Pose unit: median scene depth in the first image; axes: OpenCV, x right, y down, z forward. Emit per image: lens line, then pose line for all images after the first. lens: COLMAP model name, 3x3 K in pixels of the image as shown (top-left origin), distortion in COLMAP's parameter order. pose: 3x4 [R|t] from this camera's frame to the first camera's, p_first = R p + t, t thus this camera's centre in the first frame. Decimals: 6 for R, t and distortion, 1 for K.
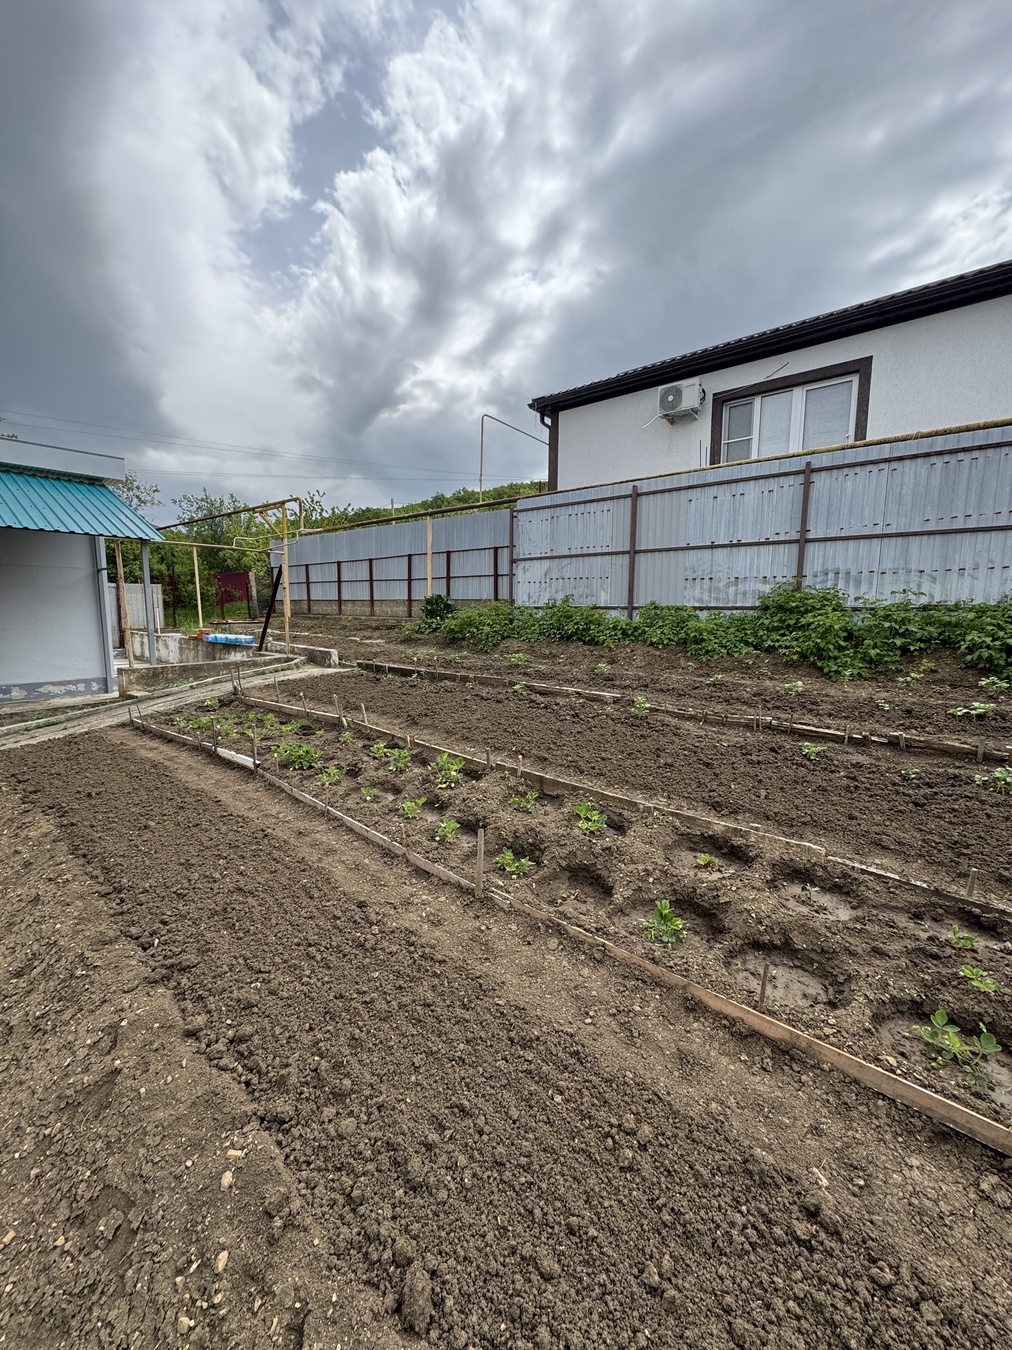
lens RADIAL K [[551.0, 0, 505.9], [0, 551.0, 695.0], [0, 0, 1]] dist [0.001375, 0.000157]
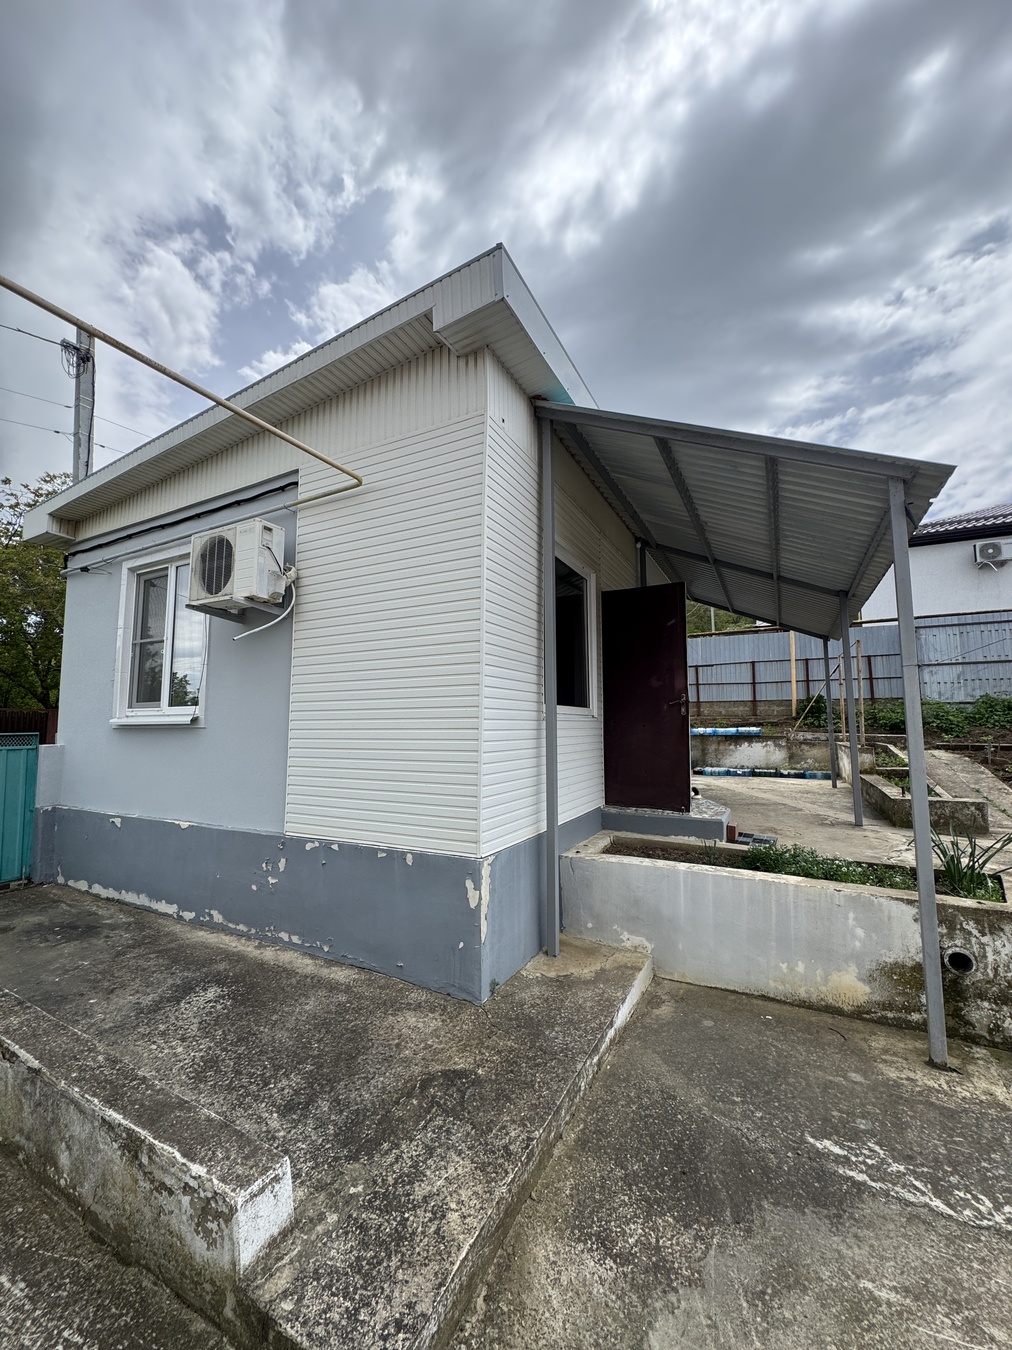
lens RADIAL K [[531.1, 0, 505.0], [0, 531.1, 670.4], [0, 0, 1]] dist [-0.001413, 0.000240]
pose [[0.974197, 0.005191, 0.225641, -0.755303], [0.051625, 0.968107, -0.245161, 0.007045], [-0.219717, 0.250484, 0.942859, 0.052212]]
